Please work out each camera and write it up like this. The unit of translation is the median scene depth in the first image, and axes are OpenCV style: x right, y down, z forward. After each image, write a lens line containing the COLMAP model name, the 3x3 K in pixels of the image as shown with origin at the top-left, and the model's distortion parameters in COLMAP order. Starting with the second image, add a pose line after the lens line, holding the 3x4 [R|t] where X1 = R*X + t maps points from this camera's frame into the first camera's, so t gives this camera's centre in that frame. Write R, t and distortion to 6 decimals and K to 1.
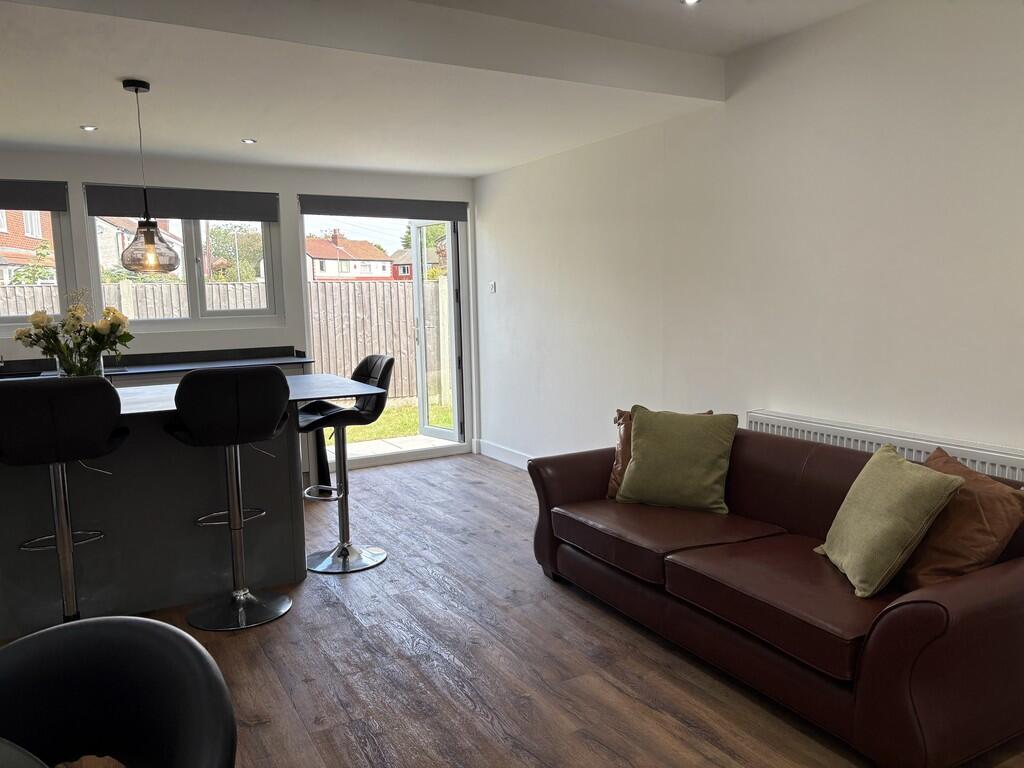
lens RADIAL K [[773.2, 0, 513.7], [0, 773.2, 388.8], [0, 0, 1]] dist [0.047037, -0.037720]
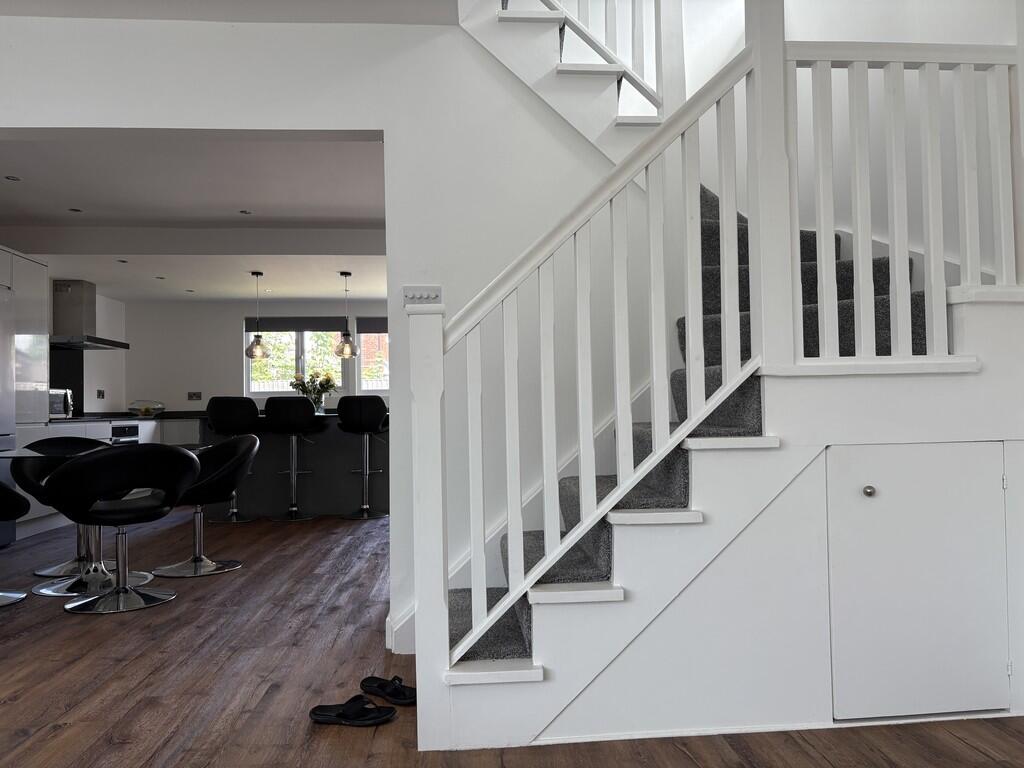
lens RADIAL K [[773.2, 0, 504.3], [0, 773.2, 391.3], [0, 0, 1]] dist [0.047037, -0.037720]
pose [[0.896982, -0.002242, -0.442060, 0.802225], [-0.059472, 0.990284, -0.125697, 0.172990], [0.438047, 0.139038, 0.888134, -0.640287]]
